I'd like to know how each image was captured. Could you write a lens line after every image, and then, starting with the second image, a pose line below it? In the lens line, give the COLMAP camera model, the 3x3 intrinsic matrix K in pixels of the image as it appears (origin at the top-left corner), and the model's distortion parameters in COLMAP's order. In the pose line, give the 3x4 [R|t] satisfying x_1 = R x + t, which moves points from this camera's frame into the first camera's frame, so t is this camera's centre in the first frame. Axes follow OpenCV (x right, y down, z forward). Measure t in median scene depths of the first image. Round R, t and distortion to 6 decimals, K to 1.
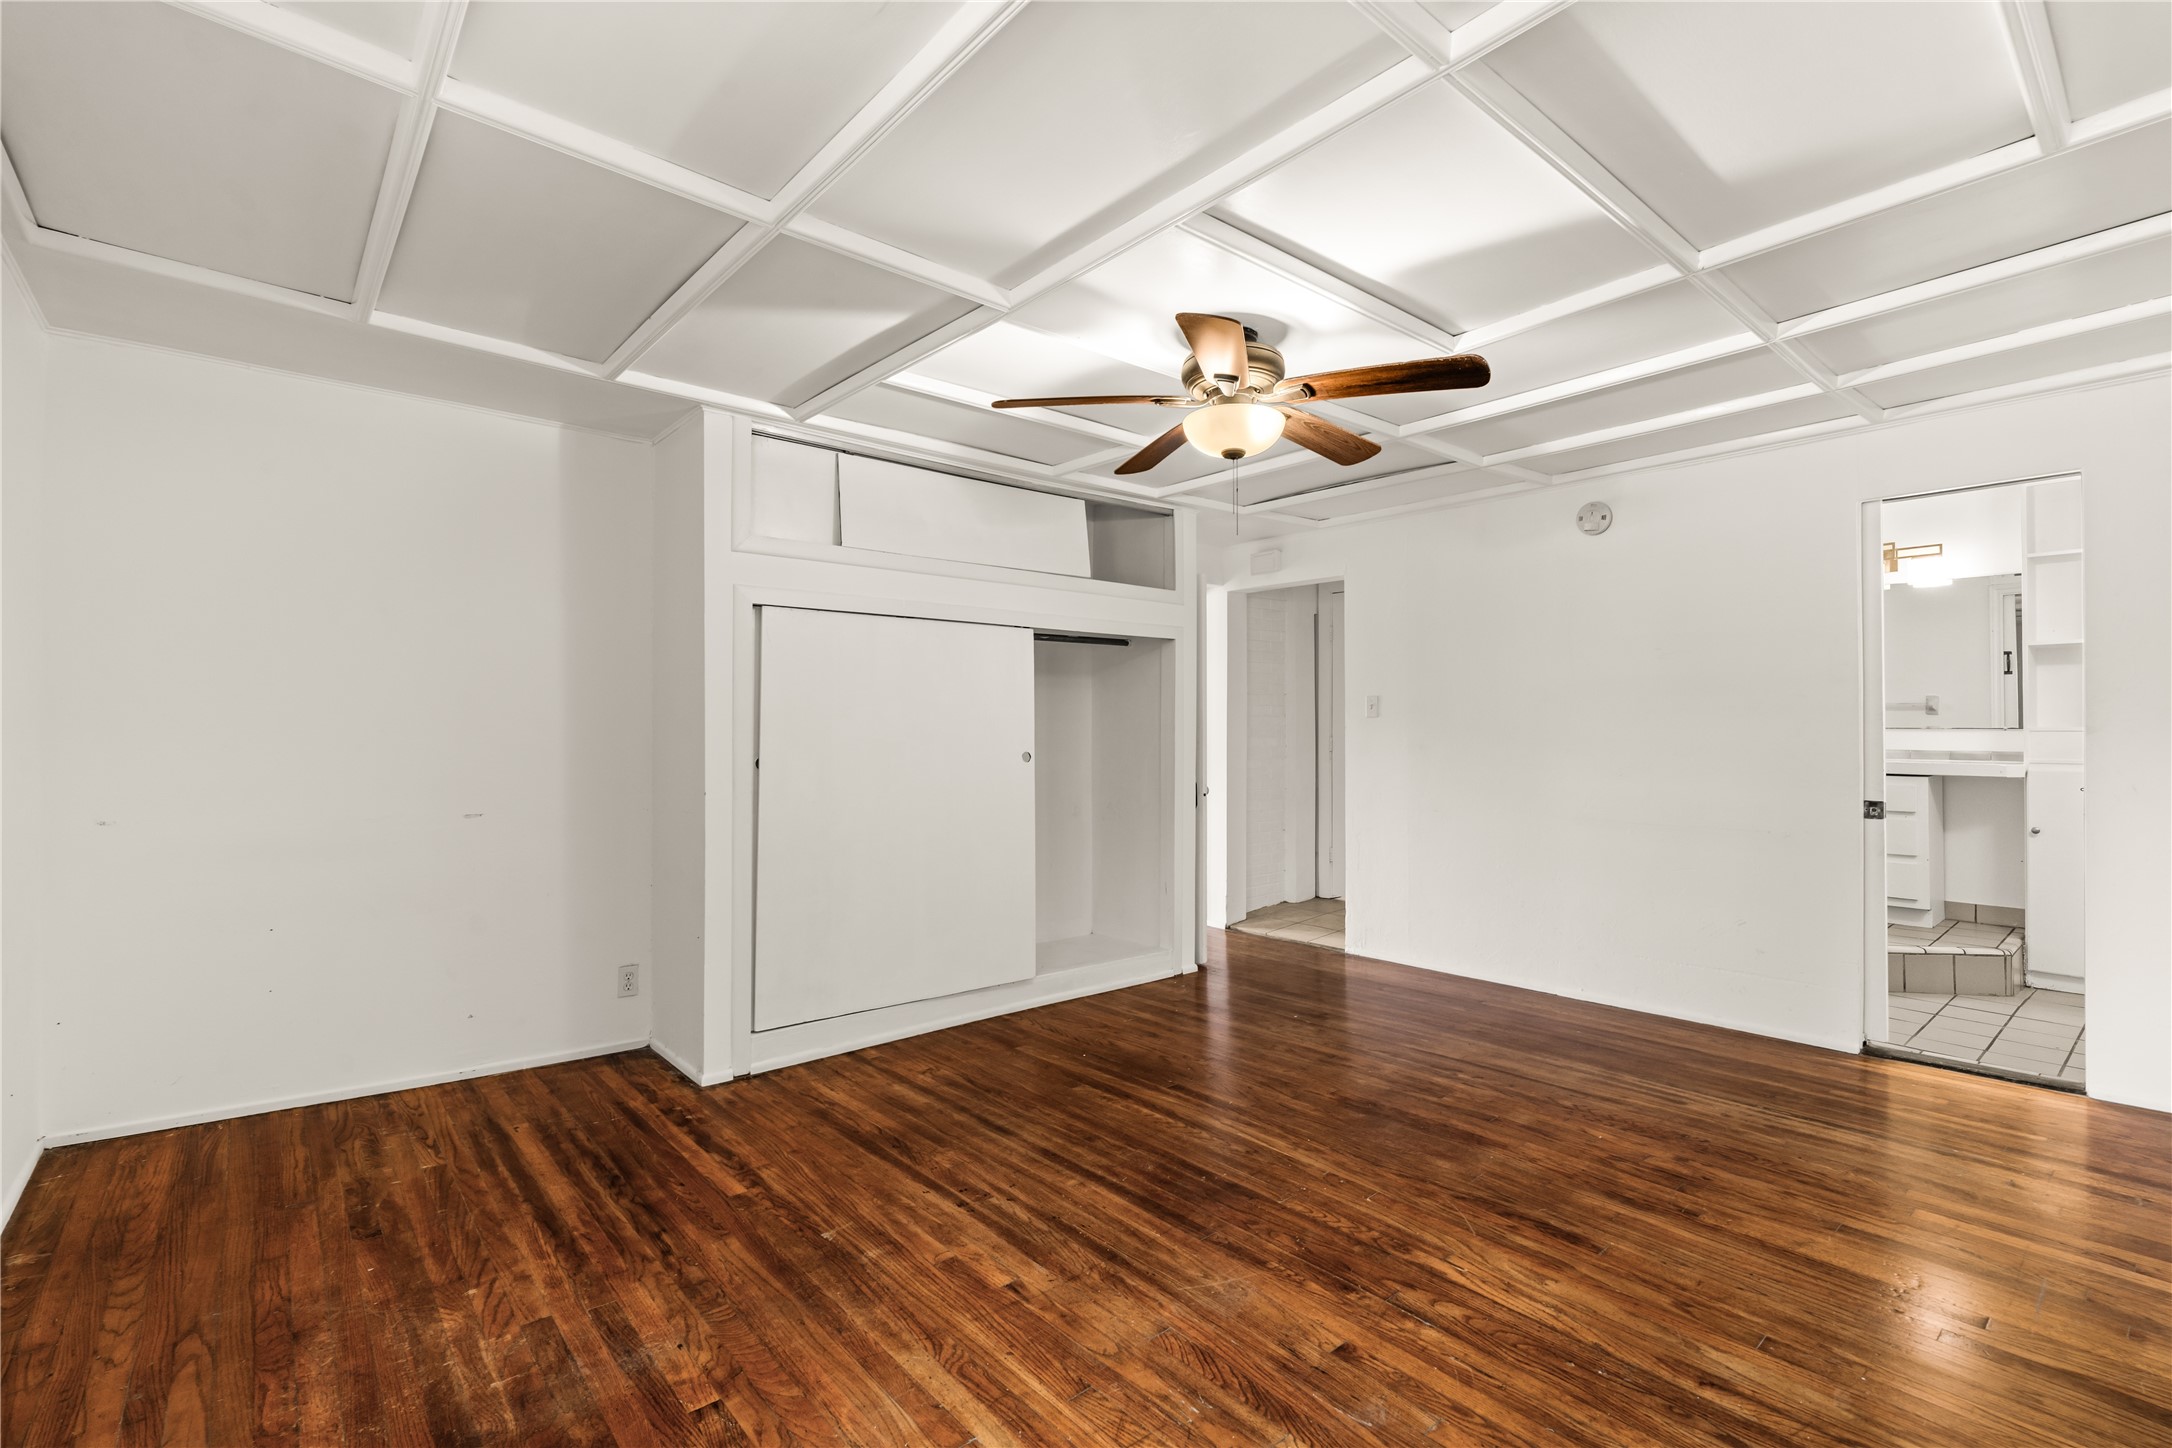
lens RADIAL K [[975.1, 0, 1082.5], [0, 975.1, 721.1], [0, 0, 1]] dist [-0.004442, -0.000383]
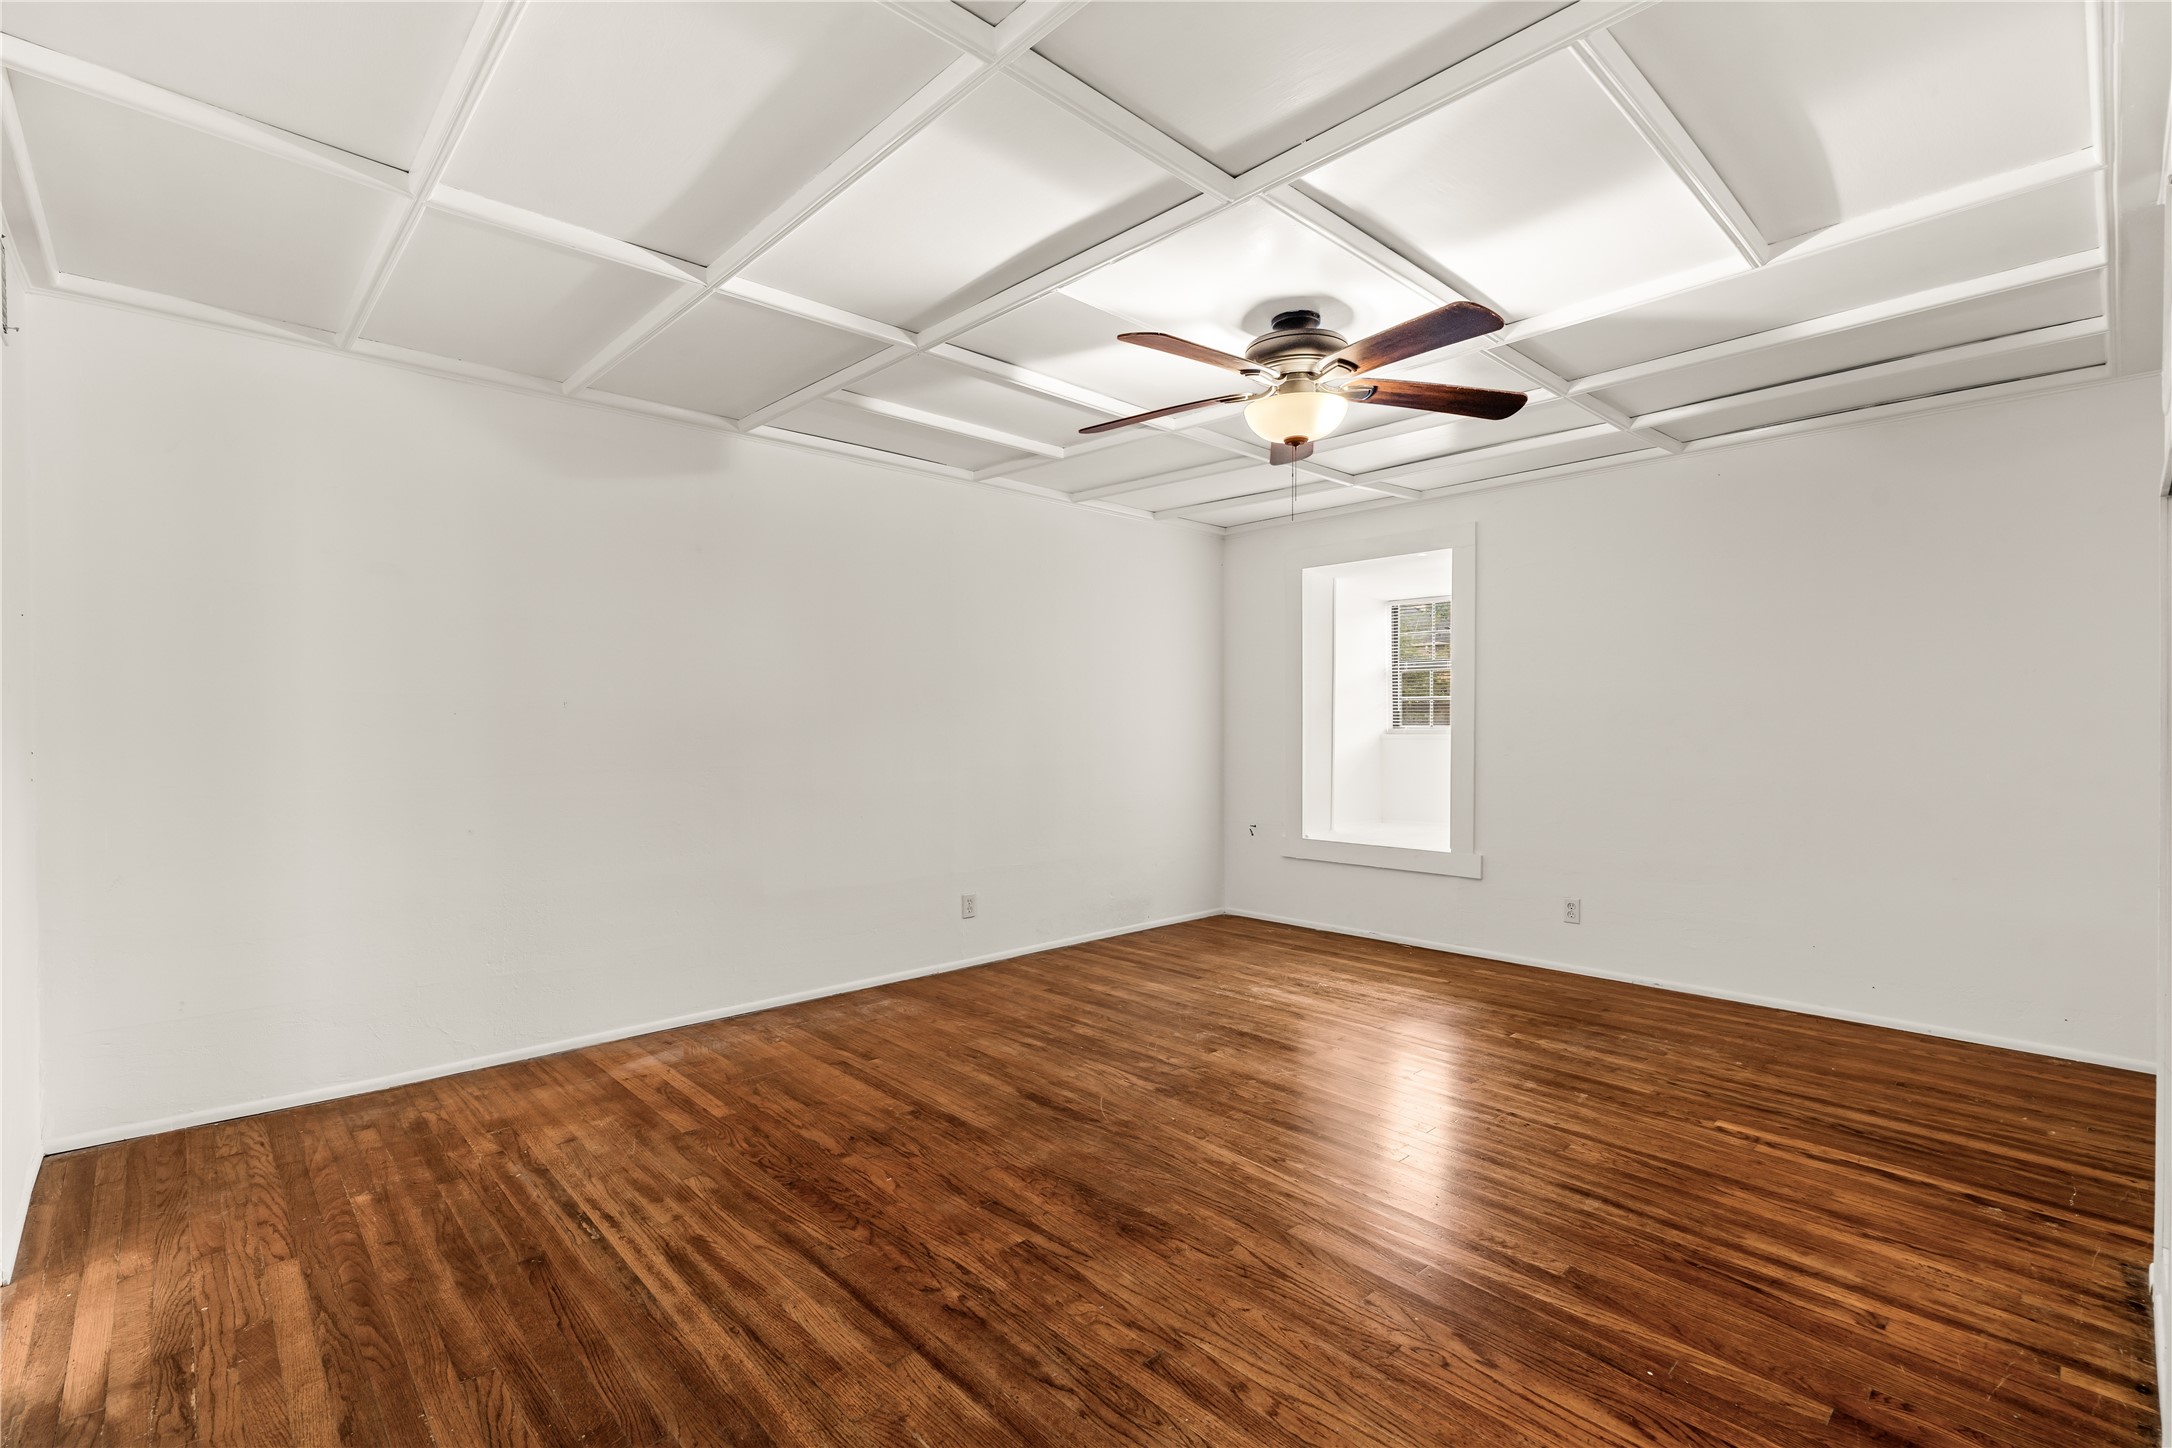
lens RADIAL K [[975.1, 0, 1082.5], [0, 975.1, 721.1], [0, 0, 1]] dist [-0.004442, -0.000383]
pose [[-0.998876, -0.000364, -0.047404, 0.437820], [-0.000023, 0.999974, -0.007187, 0.021869], [0.047406, -0.007177, -0.998850, 2.069902]]
